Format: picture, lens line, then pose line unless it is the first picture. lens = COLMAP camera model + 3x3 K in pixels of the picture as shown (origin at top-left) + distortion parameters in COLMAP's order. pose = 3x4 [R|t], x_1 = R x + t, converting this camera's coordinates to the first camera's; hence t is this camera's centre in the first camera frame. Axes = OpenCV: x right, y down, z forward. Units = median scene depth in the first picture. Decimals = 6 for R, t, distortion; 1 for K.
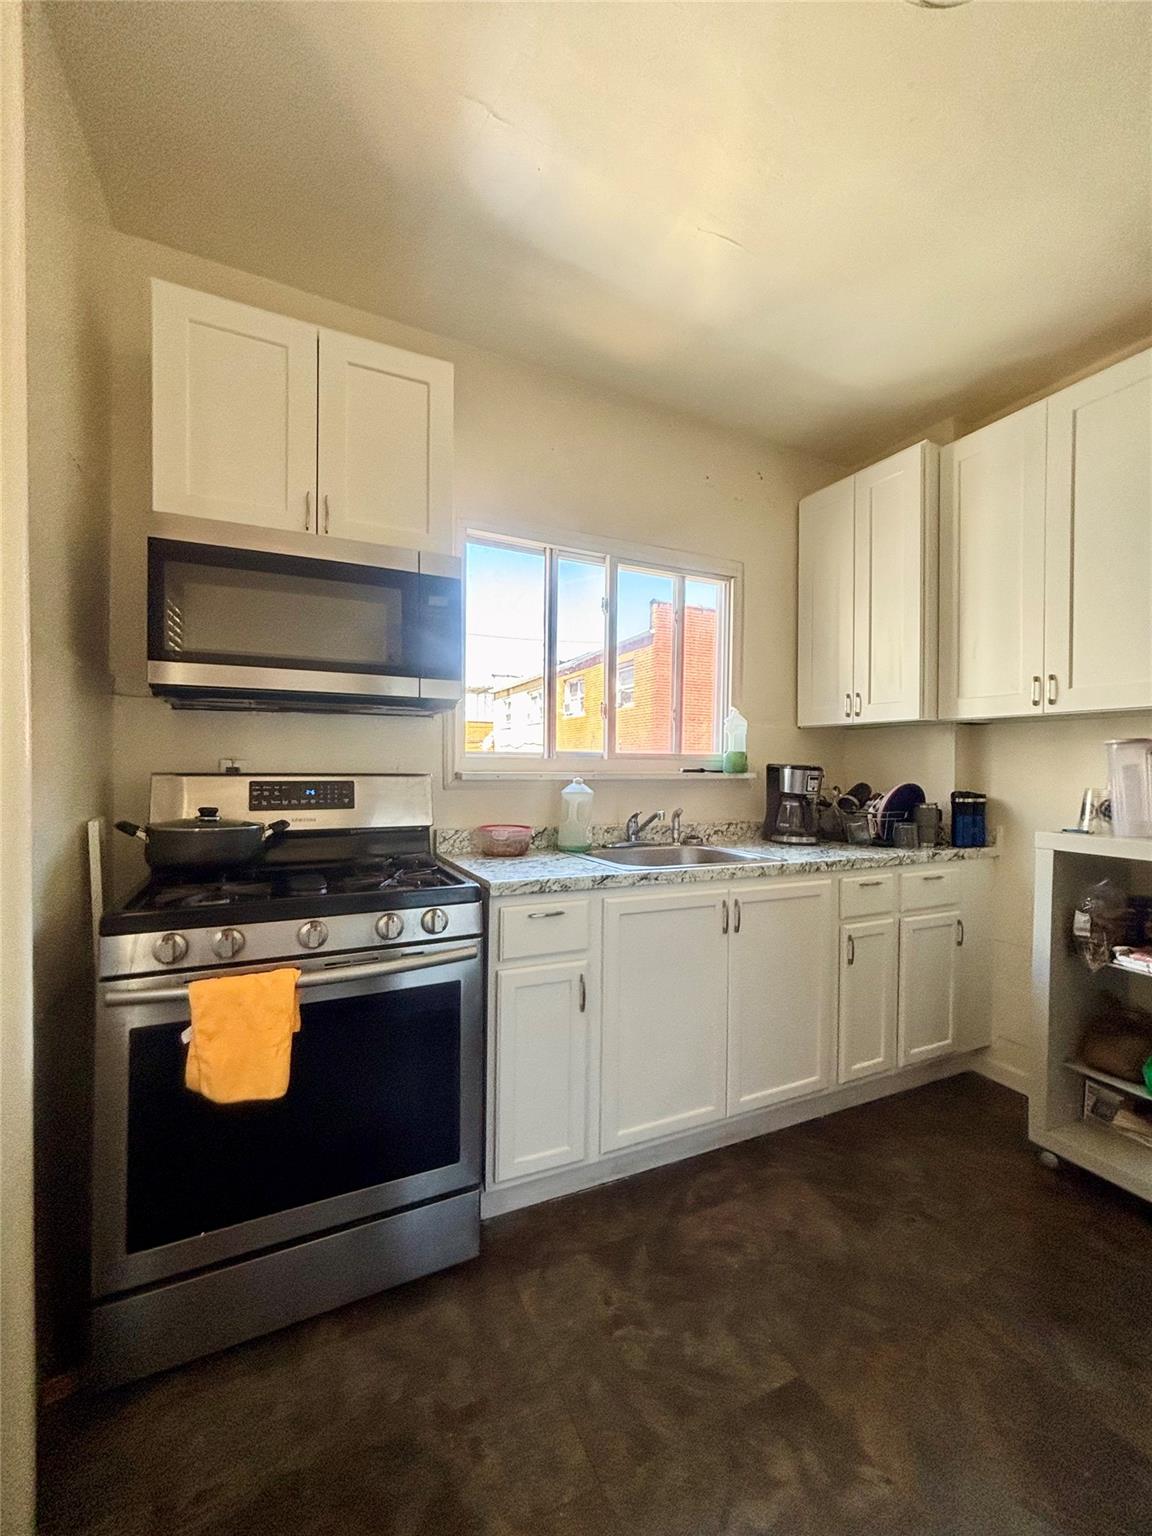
lens RADIAL K [[620.2, 0, 575.9], [0, 620.2, 762.1], [0, 0, 1]] dist [-0.004414, 0.001231]
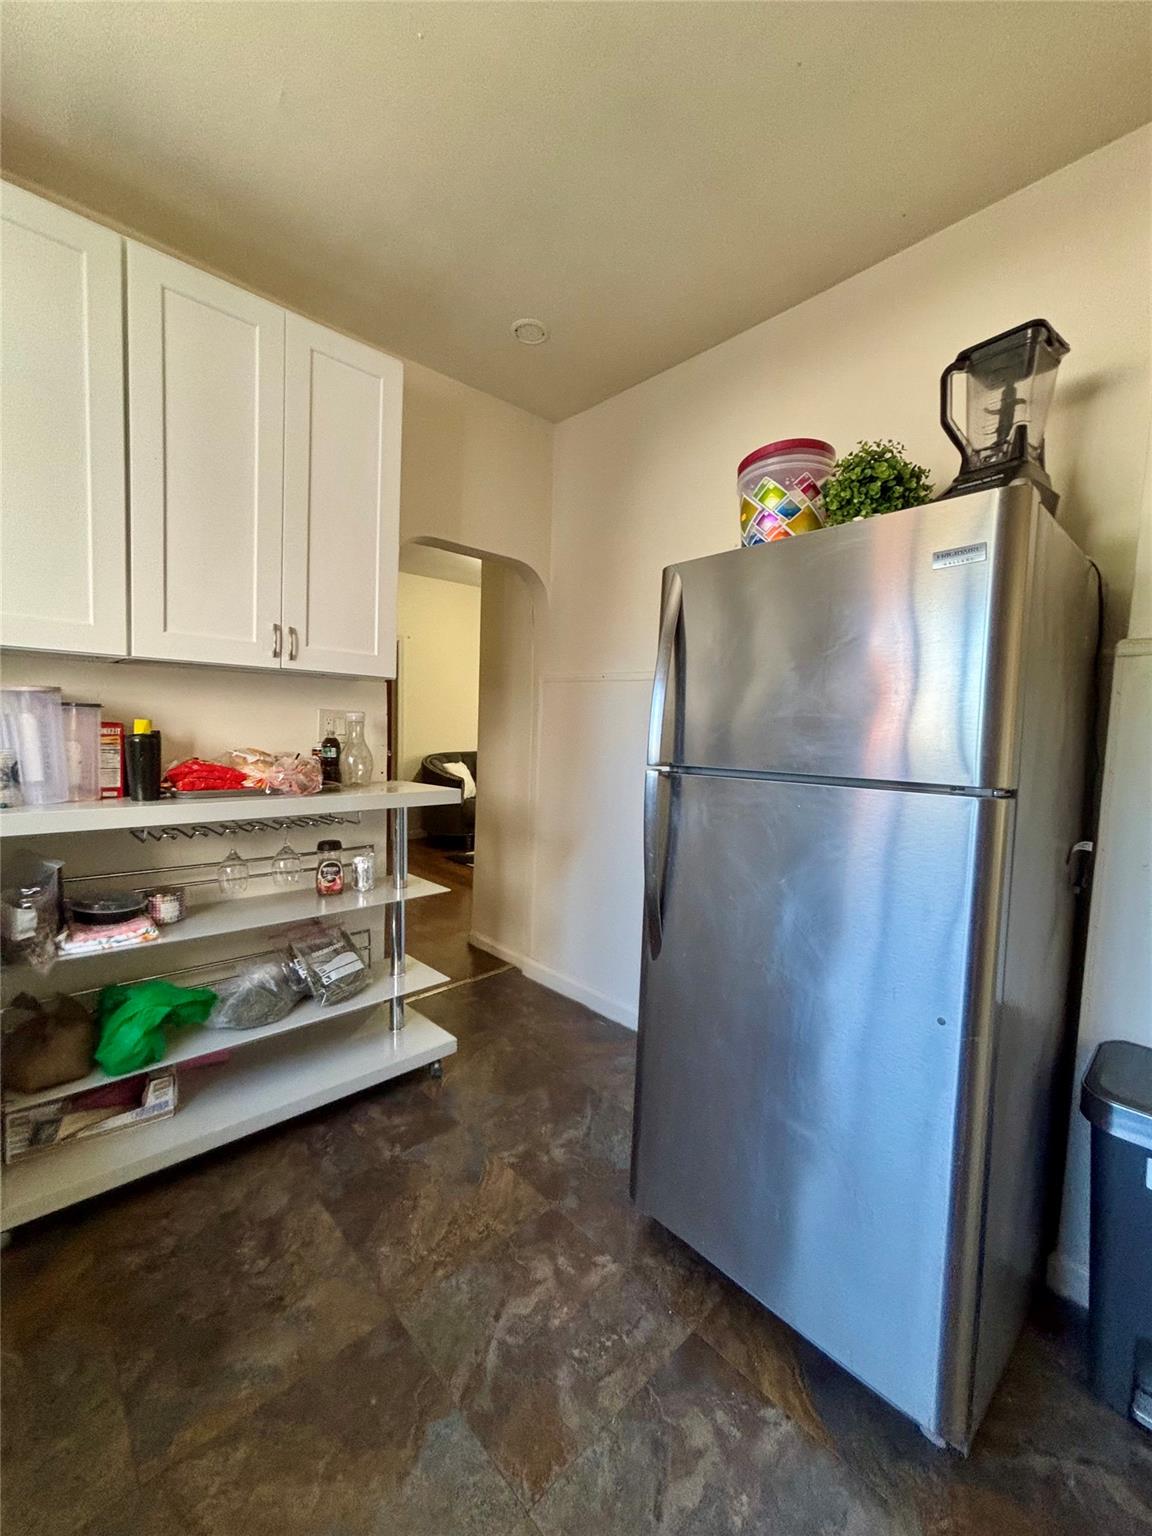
lens RADIAL K [[620.2, 0, 579.6], [0, 620.2, 769.5], [0, 0, 1]] dist [-0.004414, 0.001231]
pose [[-0.289726, -0.097755, 0.952105, -0.110449], [-0.017459, 0.995145, 0.096861, -0.020476], [-0.956950, 0.011441, -0.290026, 0.568570]]
